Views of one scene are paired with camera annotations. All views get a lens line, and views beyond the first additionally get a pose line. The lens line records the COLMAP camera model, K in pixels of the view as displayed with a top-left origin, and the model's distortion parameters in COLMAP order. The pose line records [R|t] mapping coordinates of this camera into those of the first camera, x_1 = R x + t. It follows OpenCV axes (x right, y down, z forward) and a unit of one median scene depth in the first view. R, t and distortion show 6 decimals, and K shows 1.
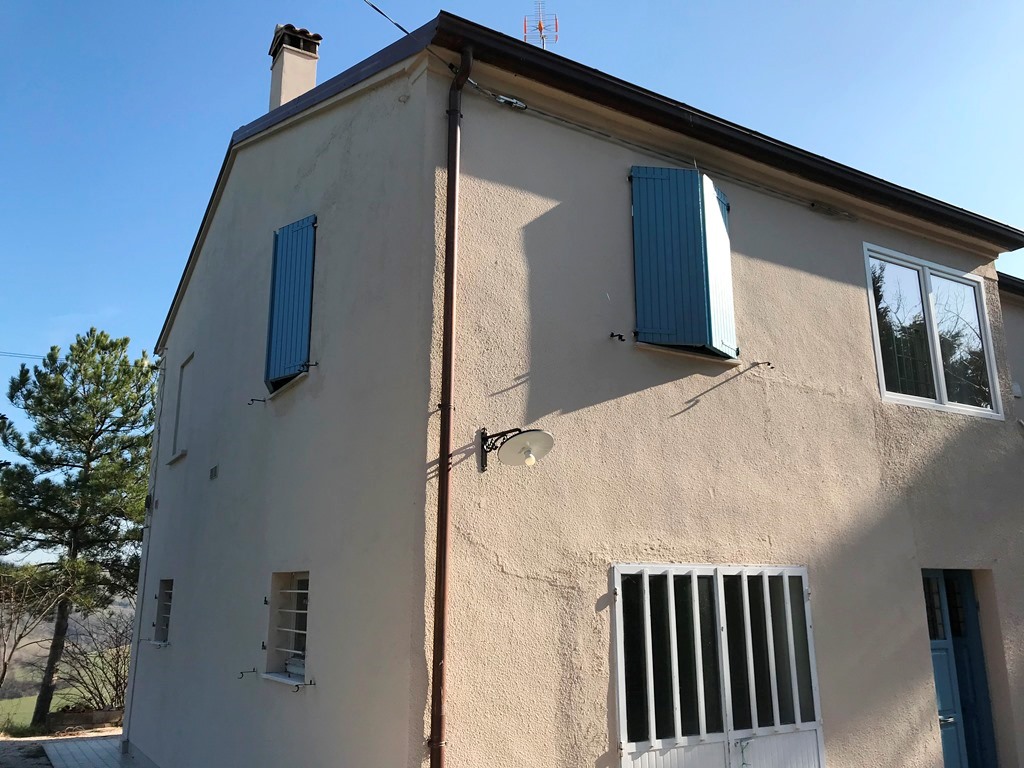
lens RADIAL K [[844.8, 0, 512.0], [0, 844.8, 384.0], [0, 0, 1]] dist [-0.007565, -0.016405]
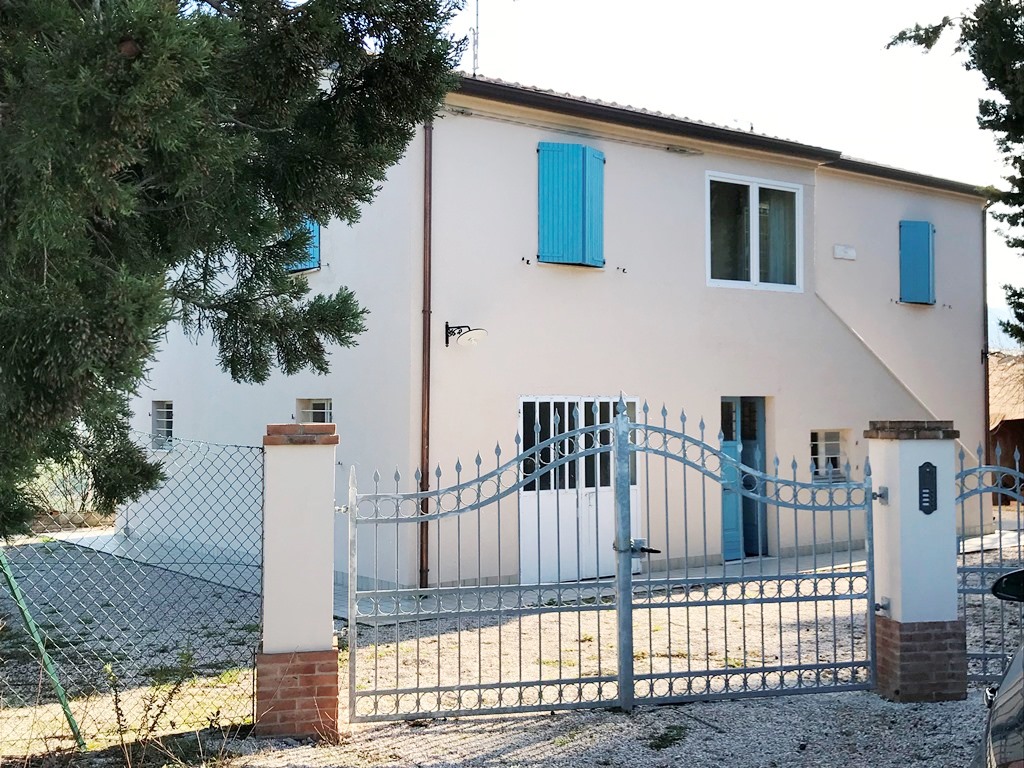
lens RADIAL K [[1091.7, 0, 512.0], [0, 1091.7, 384.0], [0, 0, 1]] dist [0.062485, -0.227070]
pose [[0.997046, -0.003721, 0.076721, -0.060335], [-0.012725, 0.977023, 0.212752, -0.248645], [-0.075749, -0.213100, 0.974090, -1.016865]]
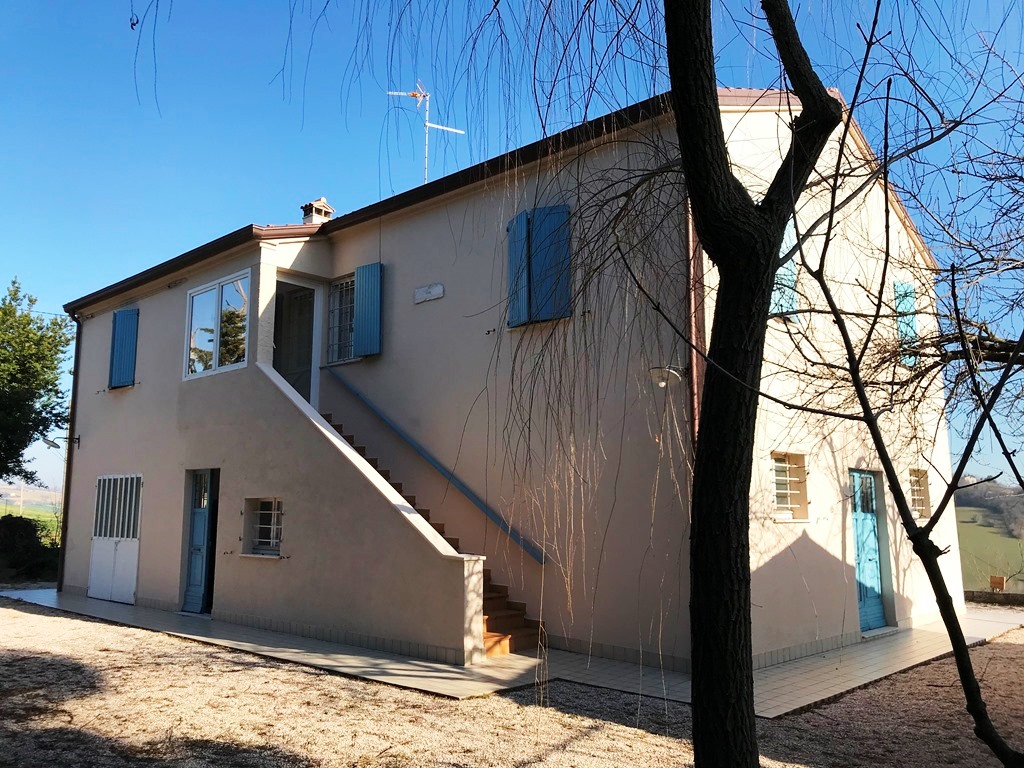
lens RADIAL K [[789.1, 0, 509.4], [0, 789.1, 409.5], [0, 0, 1]] dist [0.122240, -0.183544]
pose [[0.302587, -0.111601, -0.946565, 2.601104], [0.223947, 0.973643, -0.043204, 0.355481], [0.926439, -0.198908, 0.319605, 1.224448]]
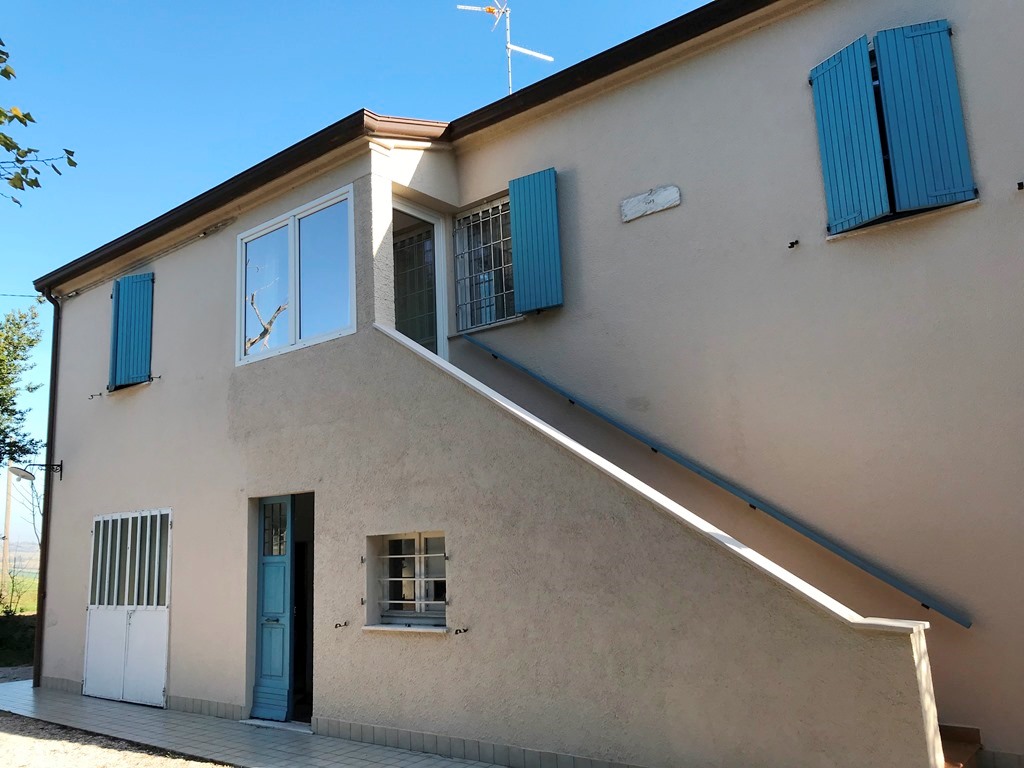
lens RADIAL K [[789.1, 0, 509.4], [0, 789.1, 409.5], [0, 0, 1]] dist [0.122240, -0.183544]
pose [[0.364807, -0.162363, -0.916817, 1.861333], [0.262865, 0.962581, -0.065872, 0.295834], [0.893206, -0.216969, 0.393836, 0.991290]]
